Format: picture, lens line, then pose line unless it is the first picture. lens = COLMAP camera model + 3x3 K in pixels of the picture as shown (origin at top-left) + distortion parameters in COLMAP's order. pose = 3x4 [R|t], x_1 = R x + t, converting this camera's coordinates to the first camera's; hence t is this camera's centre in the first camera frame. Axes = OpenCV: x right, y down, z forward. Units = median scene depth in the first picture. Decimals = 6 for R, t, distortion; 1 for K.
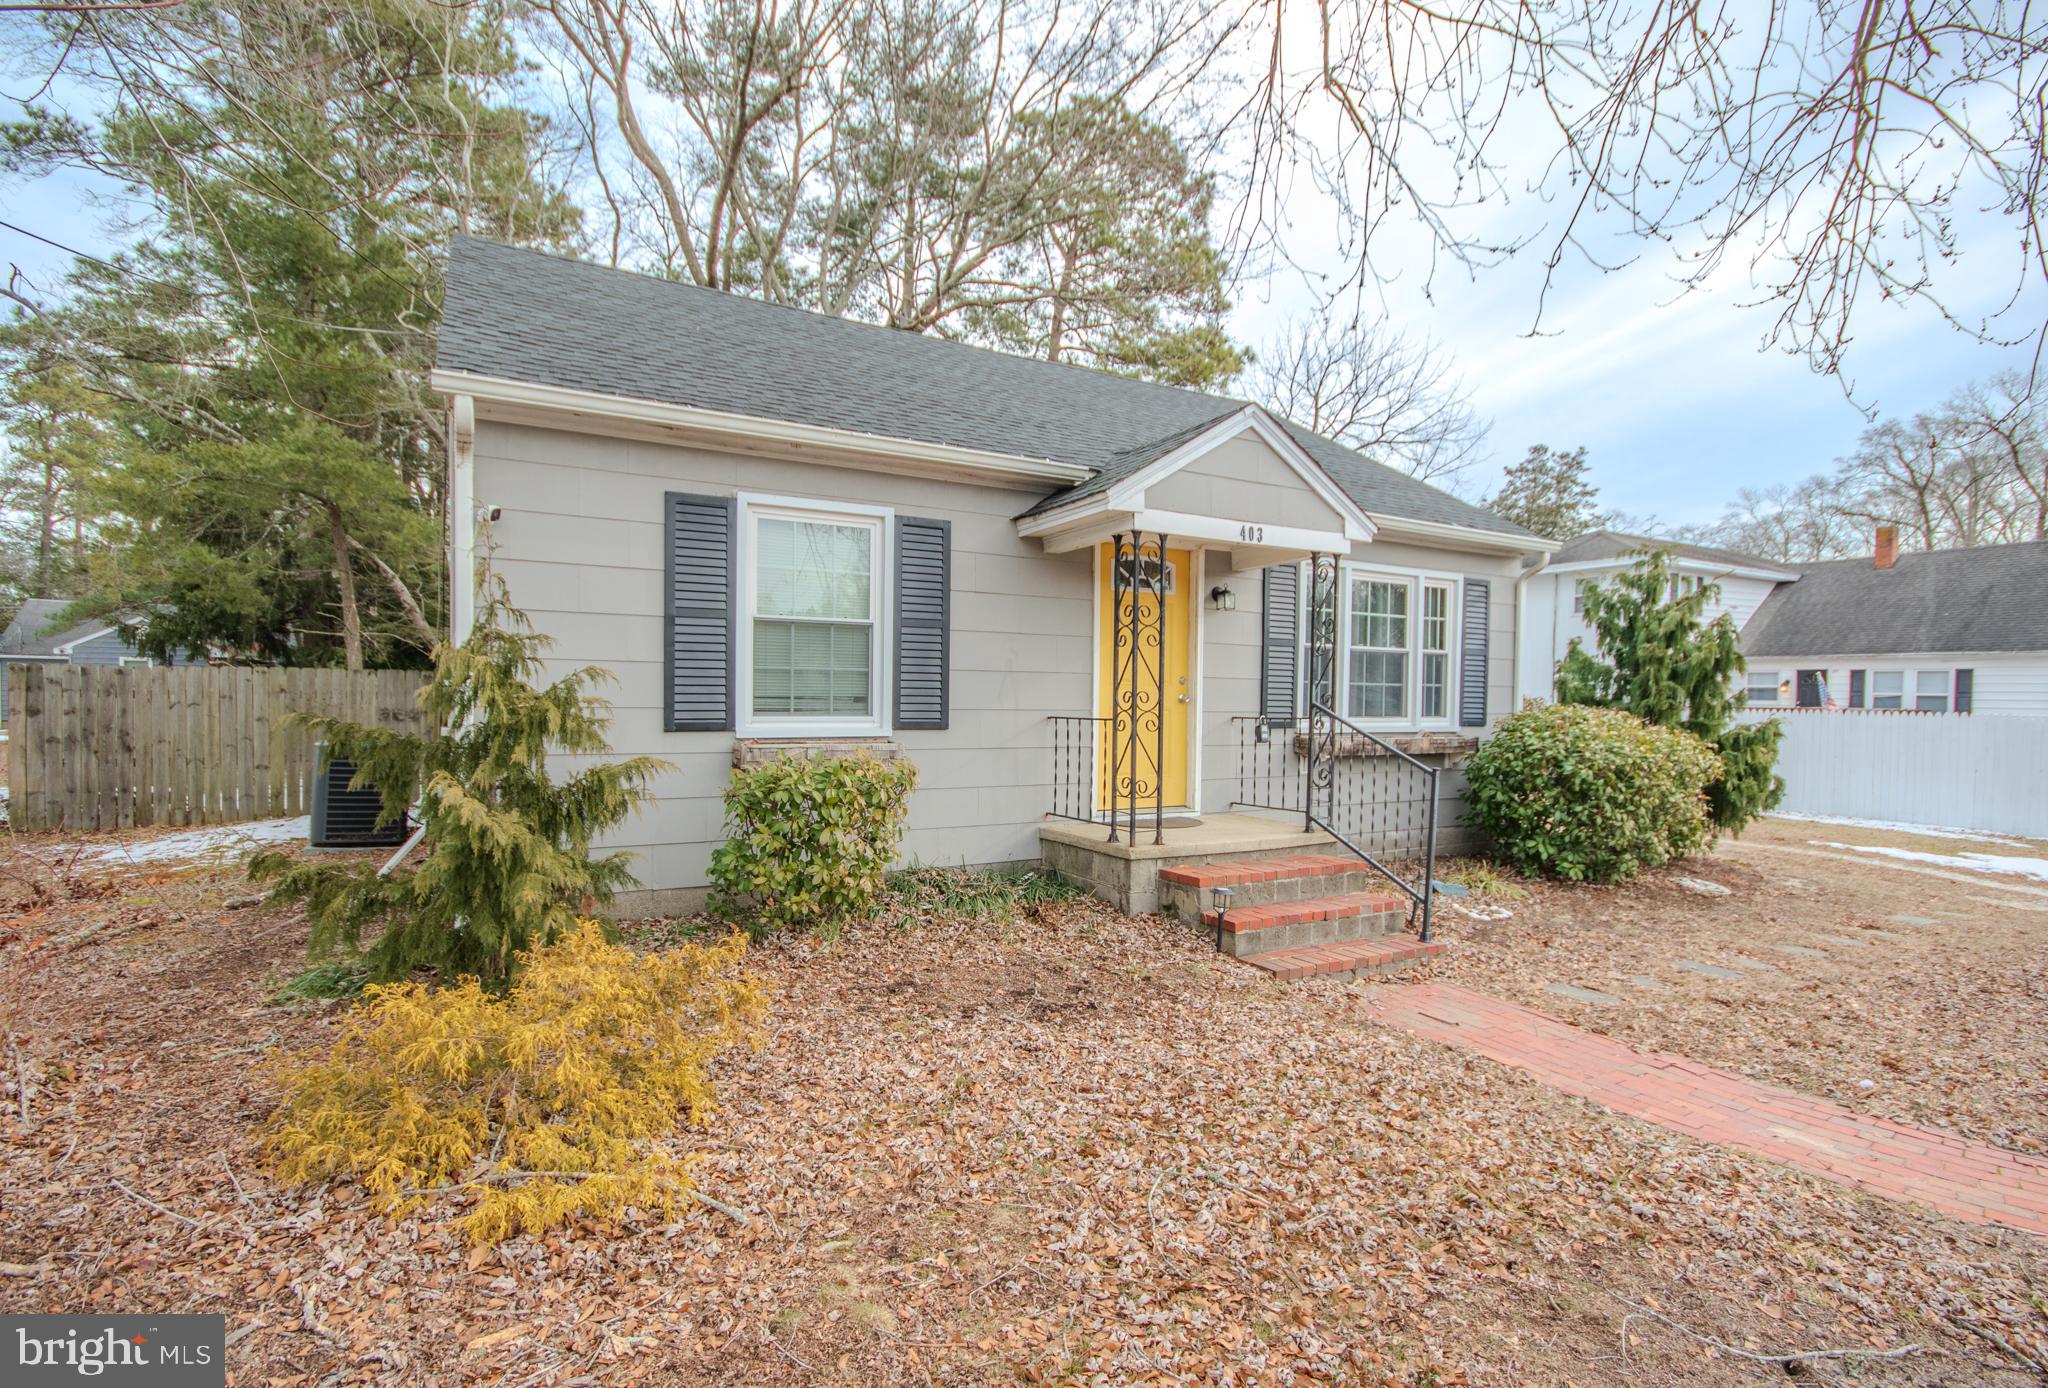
lens RADIAL K [[966.2, 0, 1012.2], [0, 966.2, 724.1], [0, 0, 1]] dist [0.002261, 0.000300]
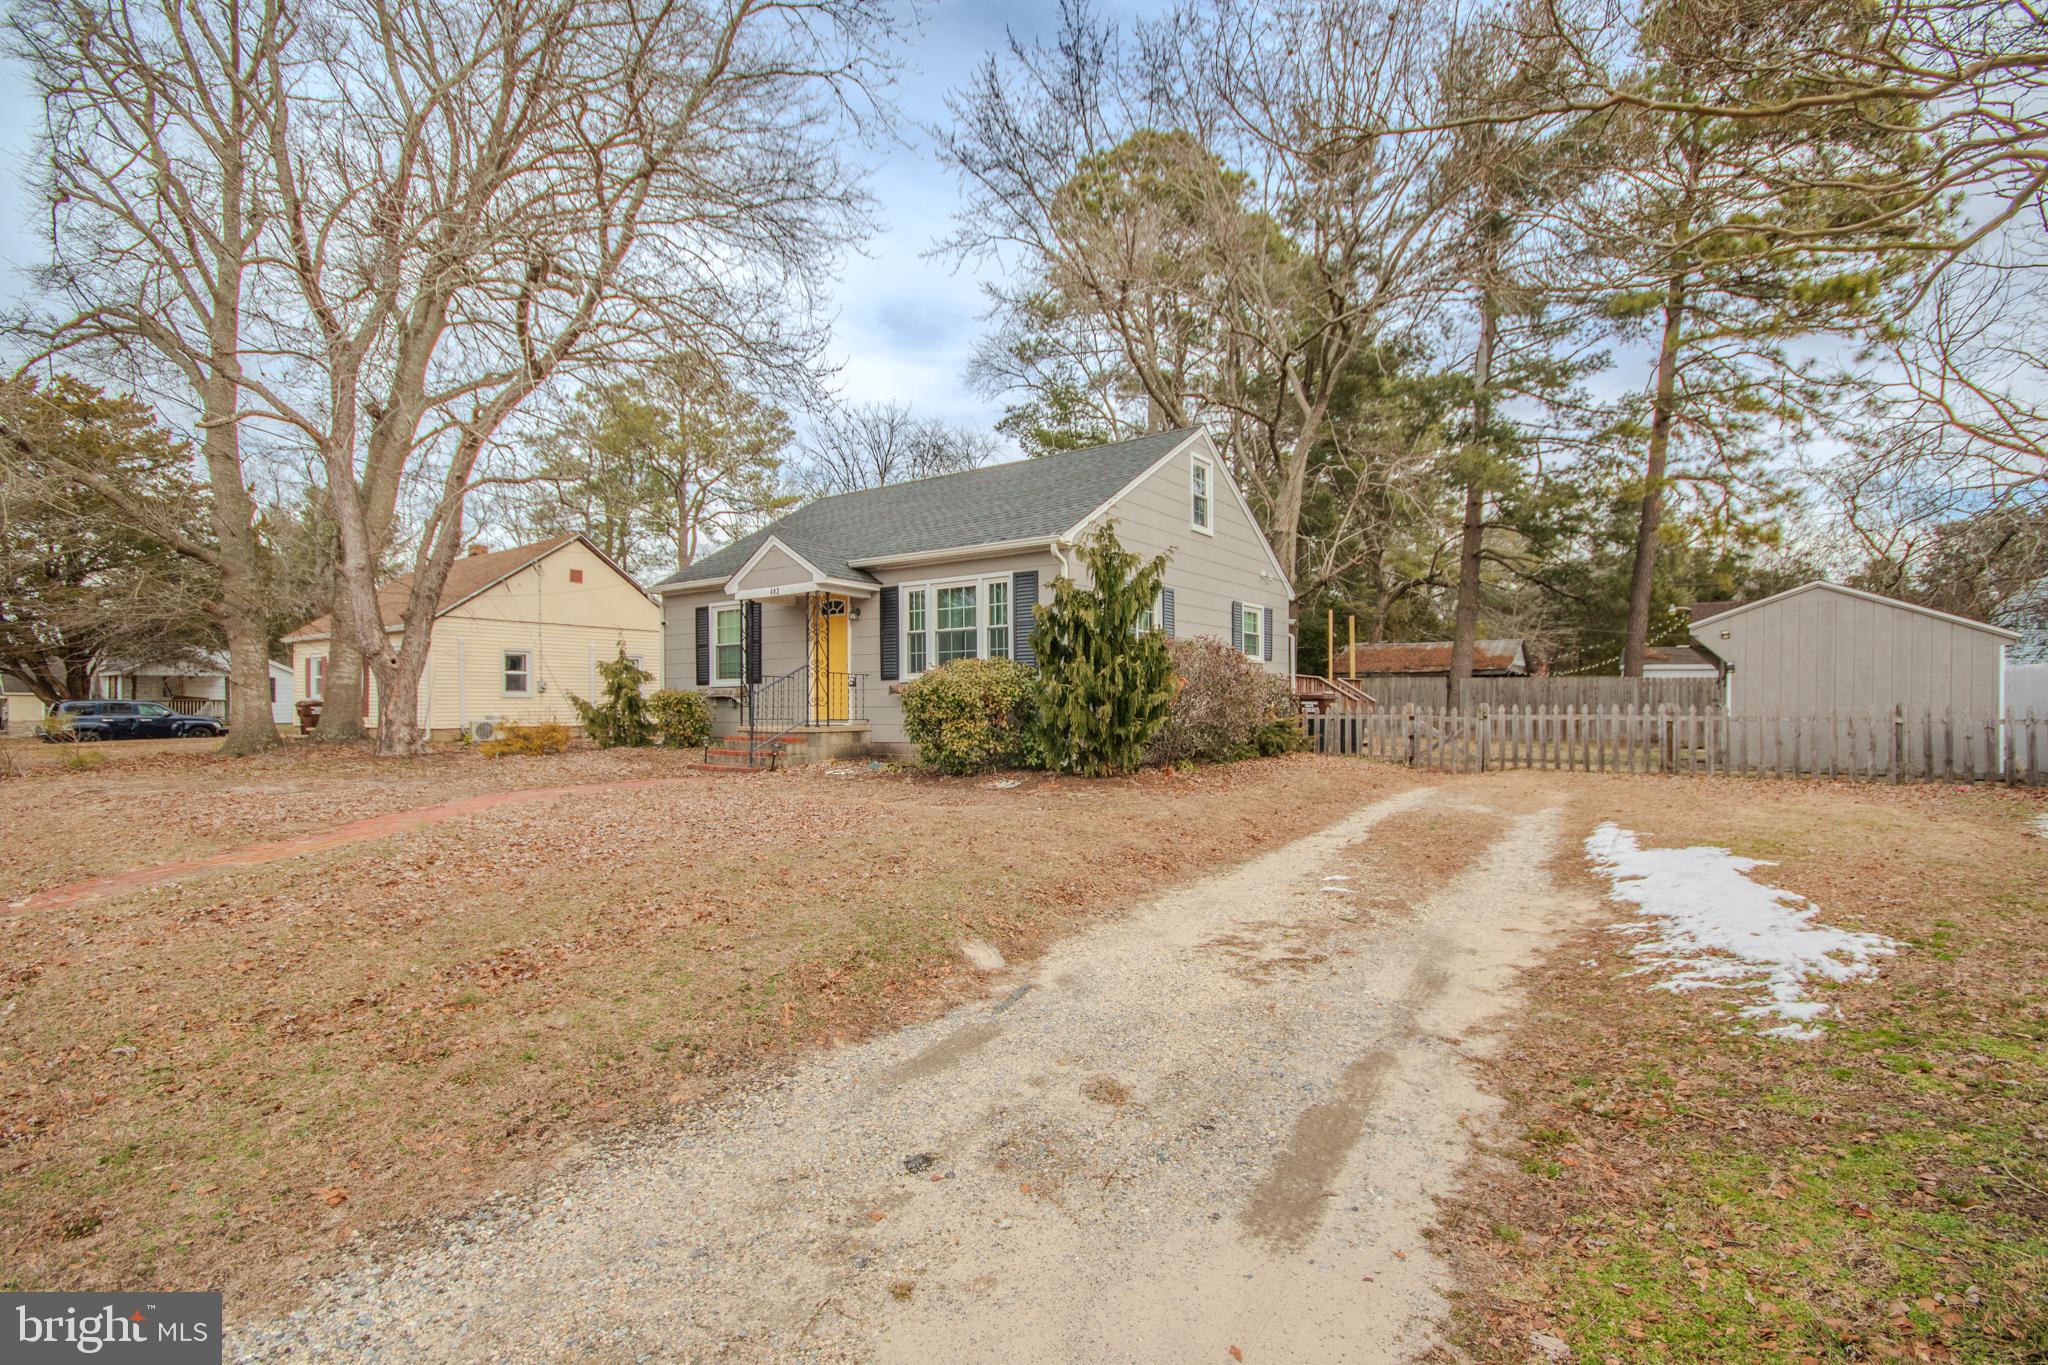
lens RADIAL K [[956.7, 0, 1034.2], [0, 956.7, 707.9], [0, 0, 1]] dist [0.004041, -0.011435]
pose [[0.426575, -0.015455, -0.904320, 2.275109], [-0.014029, 0.999621, -0.023702, 0.107546], [0.904343, 0.022797, 0.426197, 0.544793]]
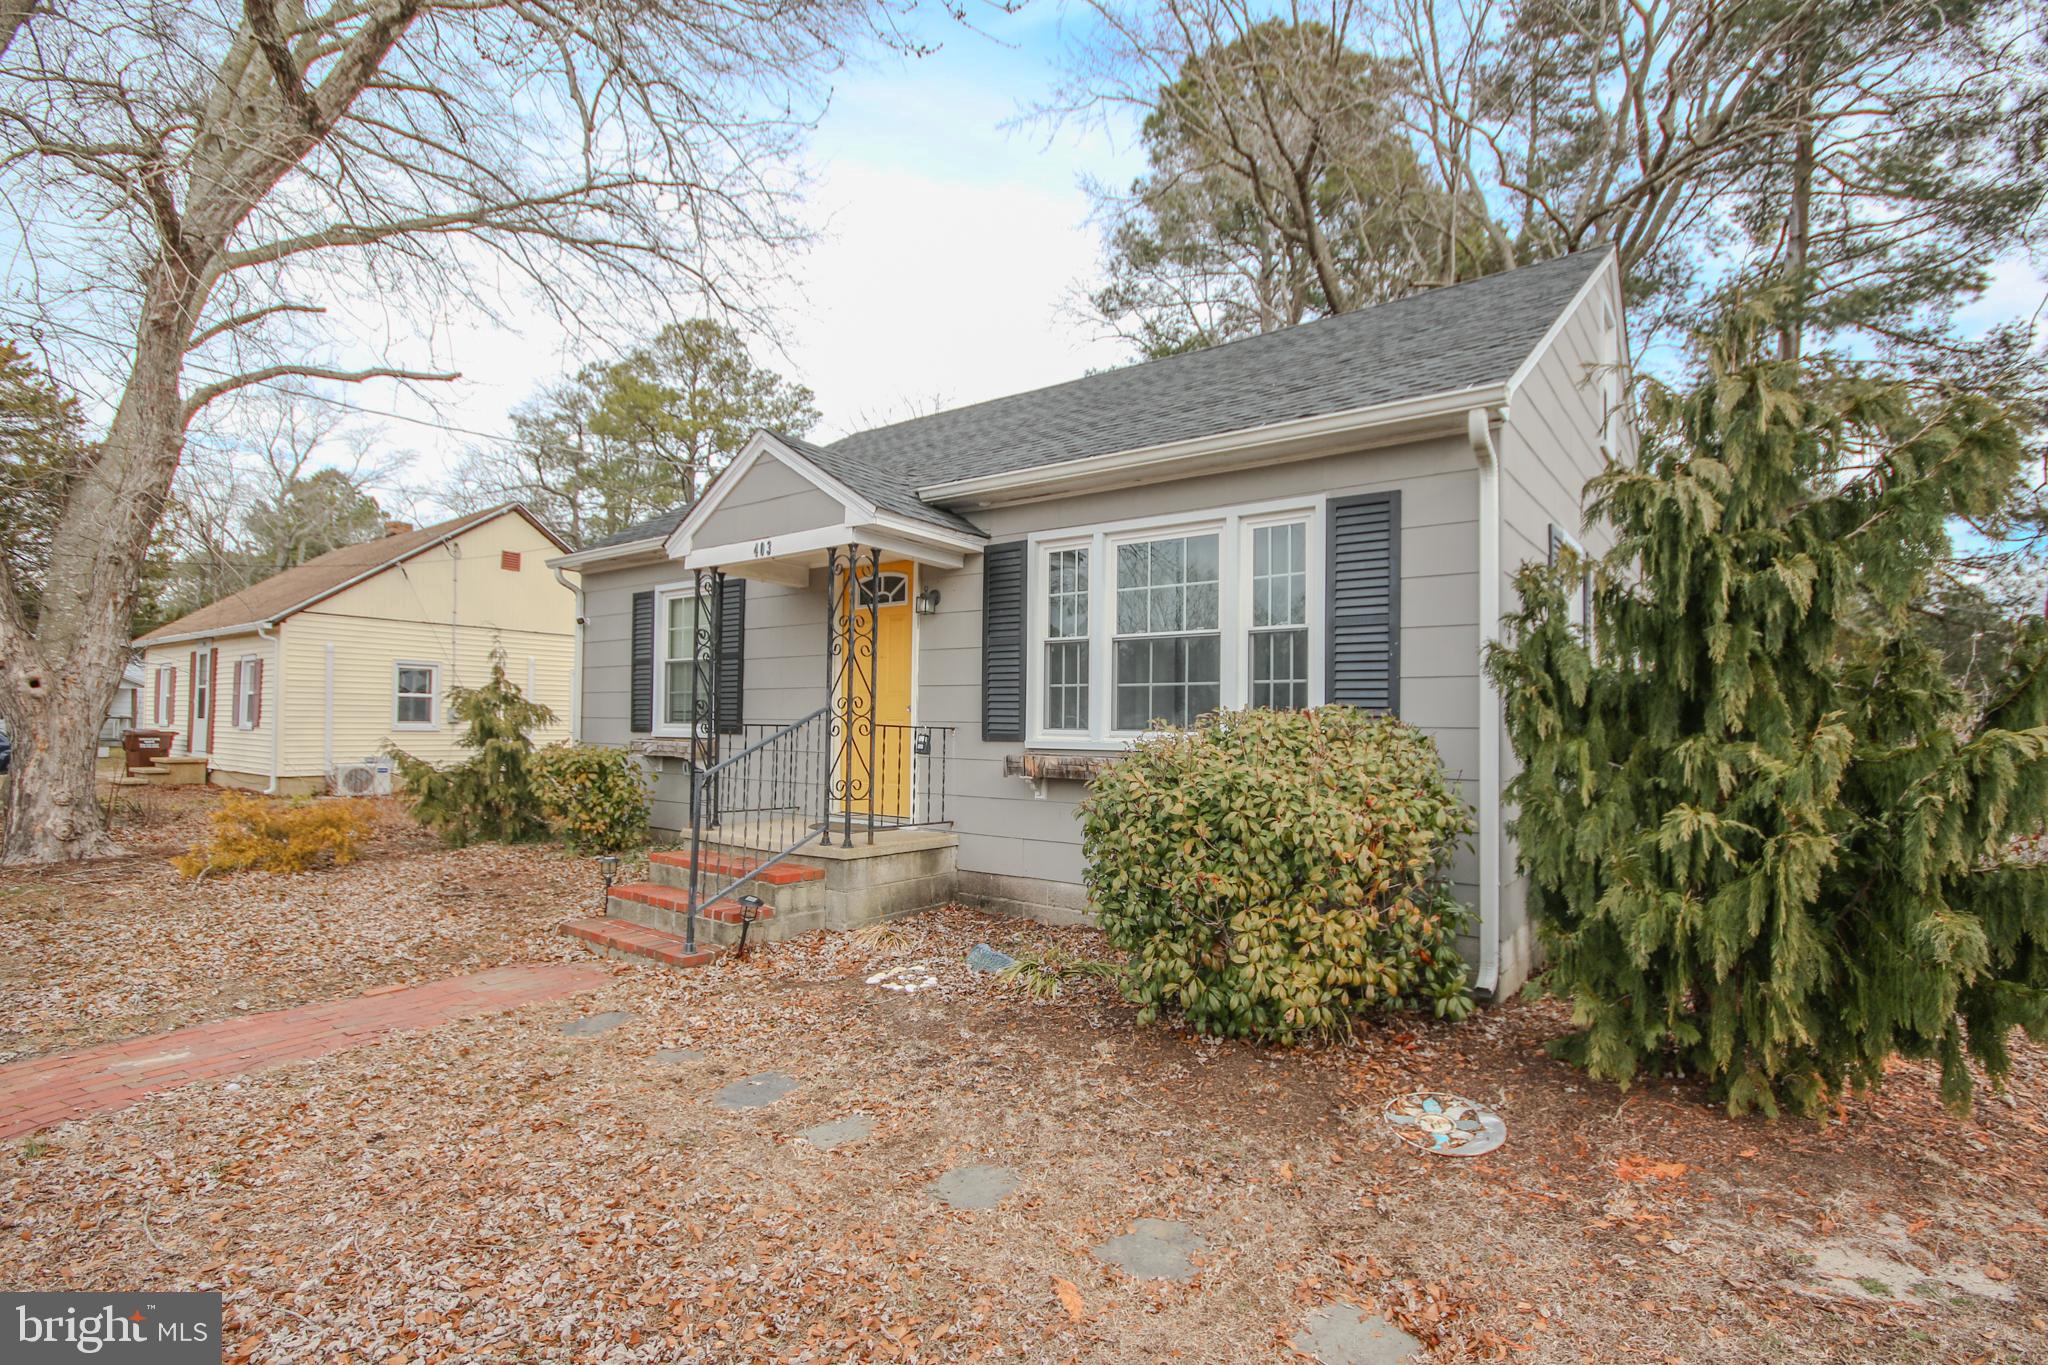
lens RADIAL K [[956.7, 0, 1034.2], [0, 956.7, 707.9], [0, 0, 1]] dist [0.004041, -0.011435]
pose [[0.406252, -0.026749, -0.913369, 1.195518], [-0.032320, 0.998525, -0.043618, 0.012351], [0.913189, 0.047240, 0.404788, 0.772631]]
